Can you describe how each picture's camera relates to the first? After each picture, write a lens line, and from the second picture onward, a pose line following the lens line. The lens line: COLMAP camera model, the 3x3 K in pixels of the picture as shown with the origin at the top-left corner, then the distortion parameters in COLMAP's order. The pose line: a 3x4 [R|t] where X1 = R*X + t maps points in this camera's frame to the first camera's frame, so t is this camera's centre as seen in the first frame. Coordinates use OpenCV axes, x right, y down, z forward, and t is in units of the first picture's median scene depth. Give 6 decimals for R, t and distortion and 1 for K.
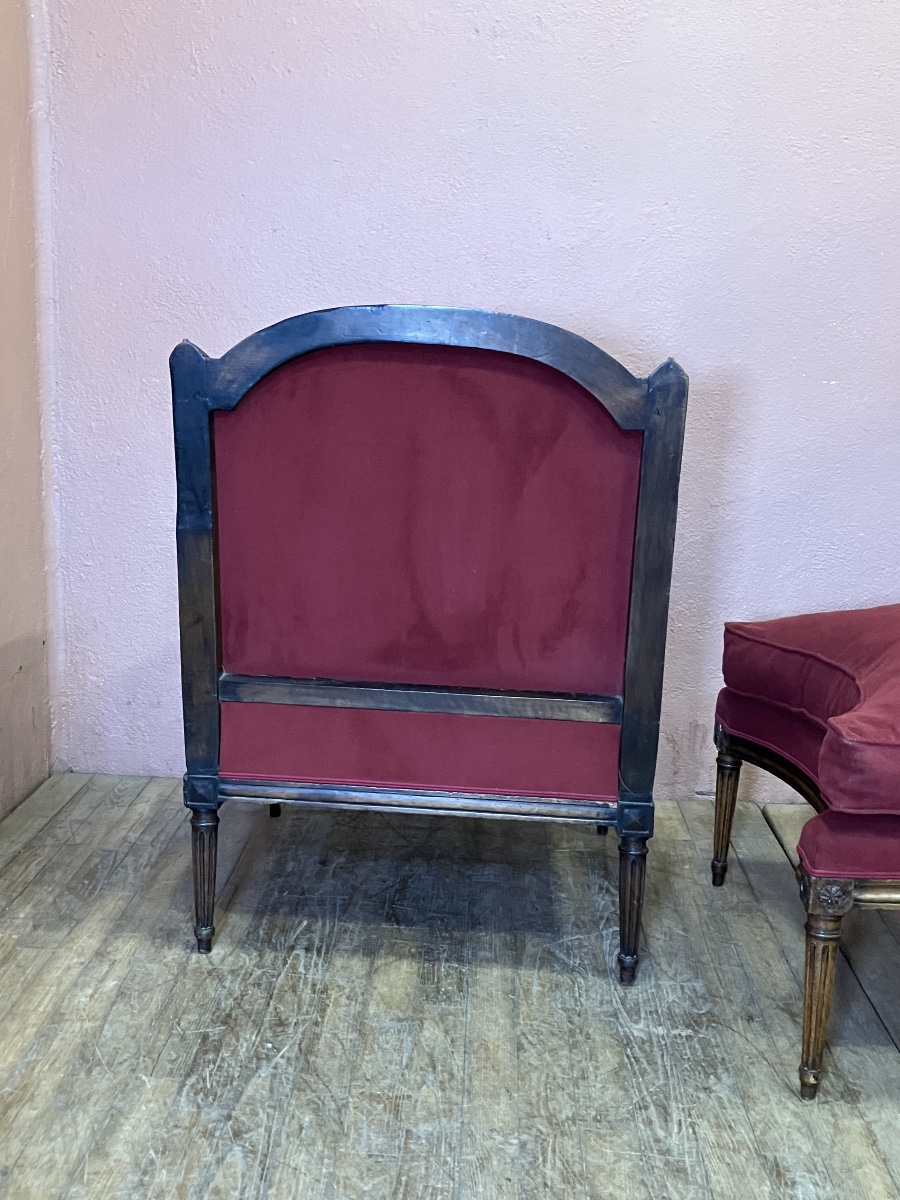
lens RADIAL K [[1275.6, 0, 445.3], [0, 1275.6, 606.6], [0, 0, 1]] dist [0.007155, 0.000000]
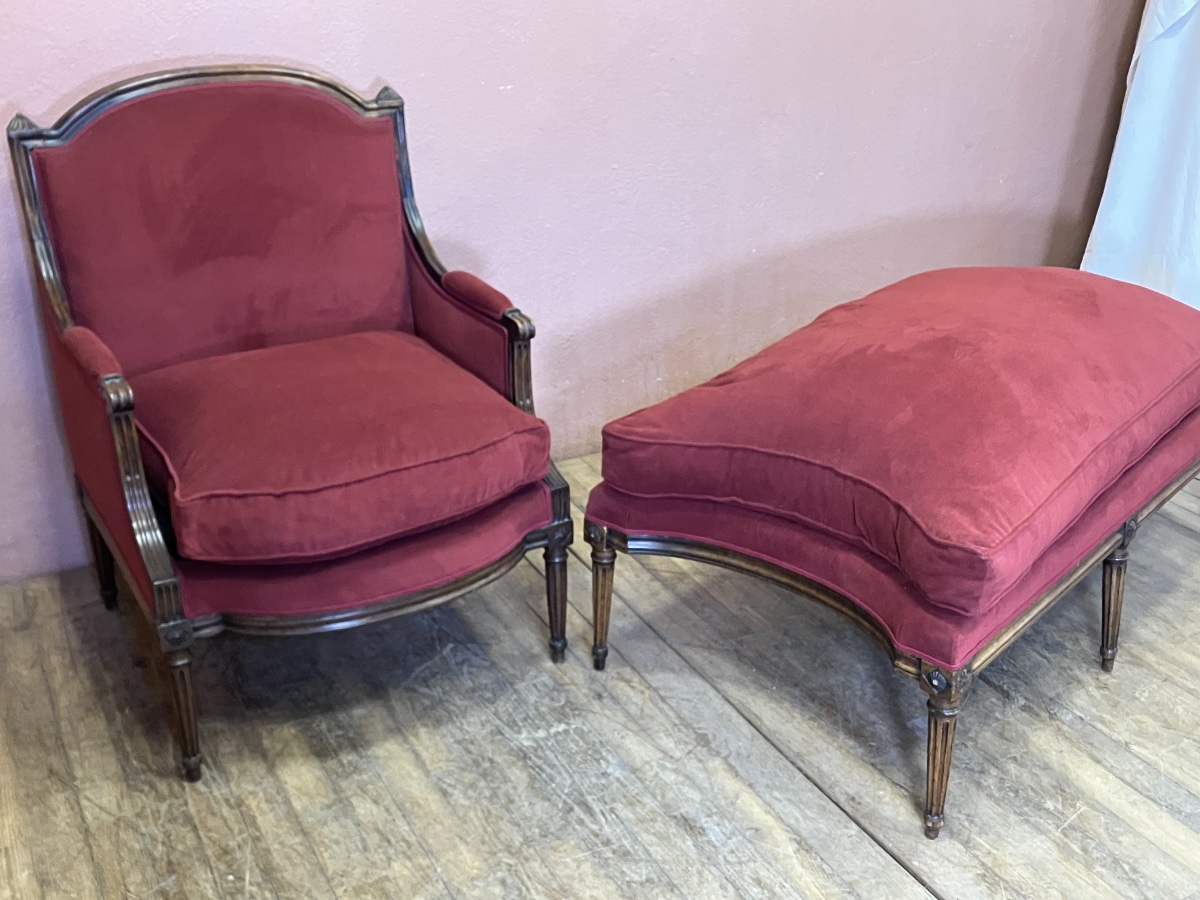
lens RADIAL K [[1275.6, 0, 601.6], [0, 1275.6, 457.6], [0, 0, 1]] dist [0.007155, 0.000000]
pose [[0.860595, -0.239342, 0.449547, -0.261070], [0.124674, 0.954841, 0.269694, -0.230390], [-0.493795, -0.176051, 0.851571, 0.011302]]
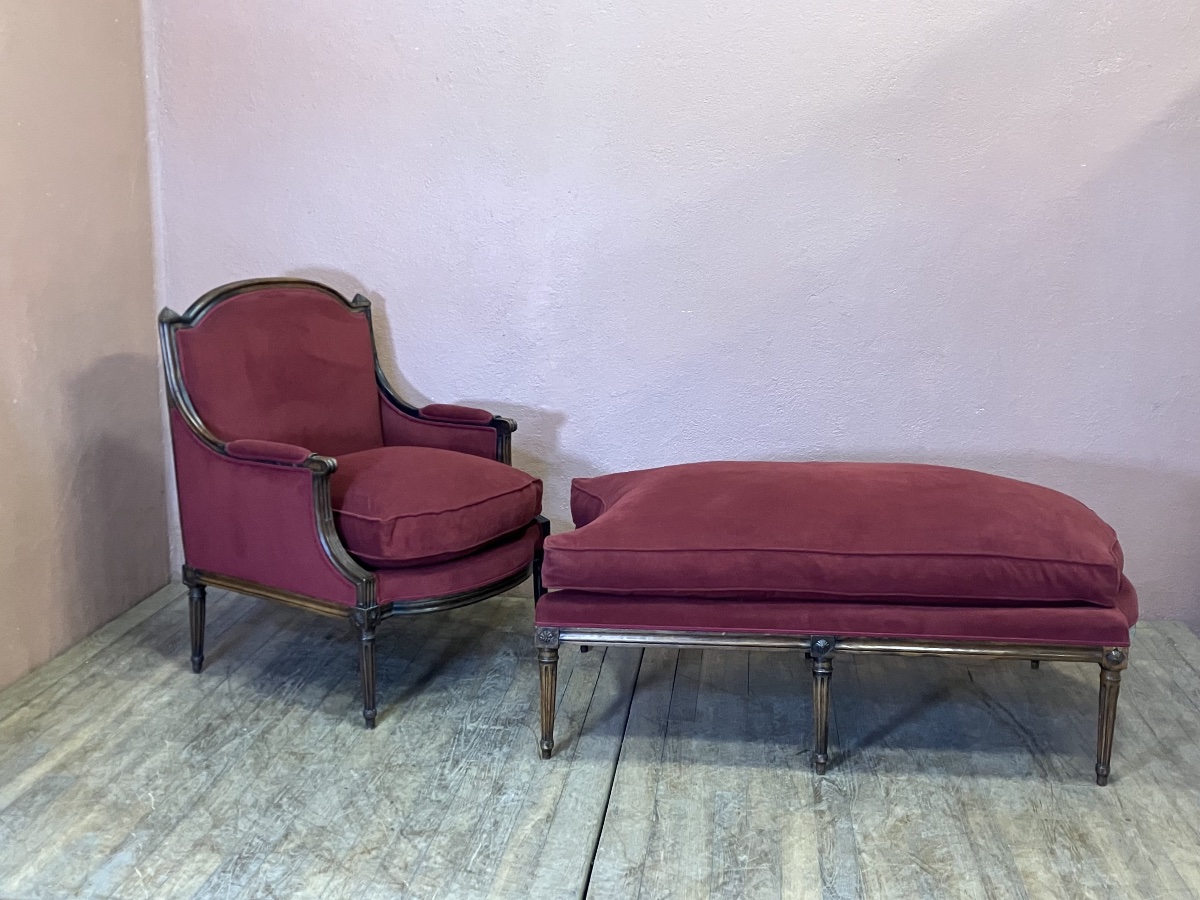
lens RADIAL K [[1300.6, 0, 603.4], [0, 1300.6, 437.9], [0, 0, 1]] dist [0.012994, 0.000000]
pose [[0.996775, -0.006227, -0.080003, 0.471894], [0.005420, 0.999932, -0.010302, -0.024058], [0.080062, 0.009835, 0.996741, -0.686156]]
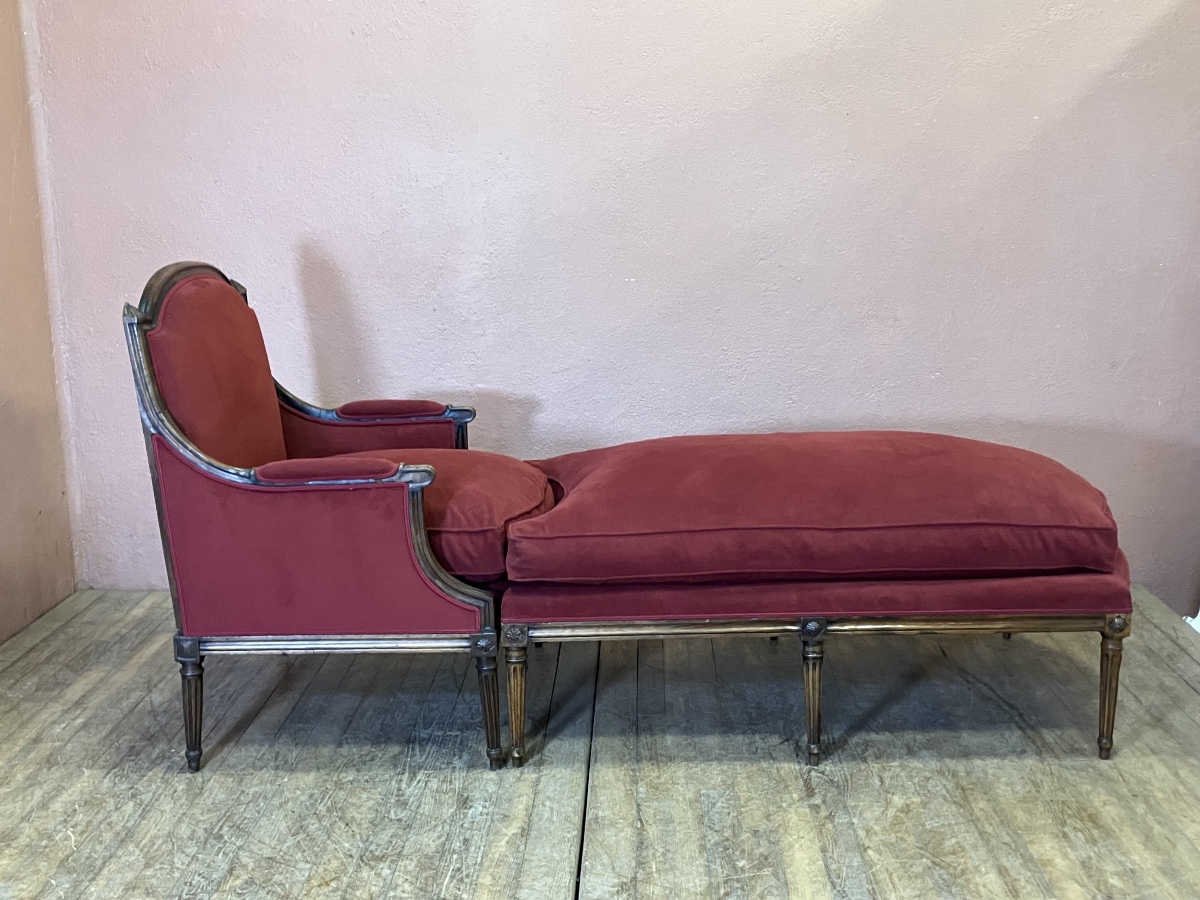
lens RADIAL K [[1275.6, 0, 614.7], [0, 1275.6, 455.8], [0, 0, 1]] dist [0.007155, 0.000000]
pose [[0.999142, -0.040655, 0.007872, 0.388790], [0.040527, 0.999054, 0.015800, -0.013360], [-0.008507, -0.015468, 0.999844, -0.527185]]
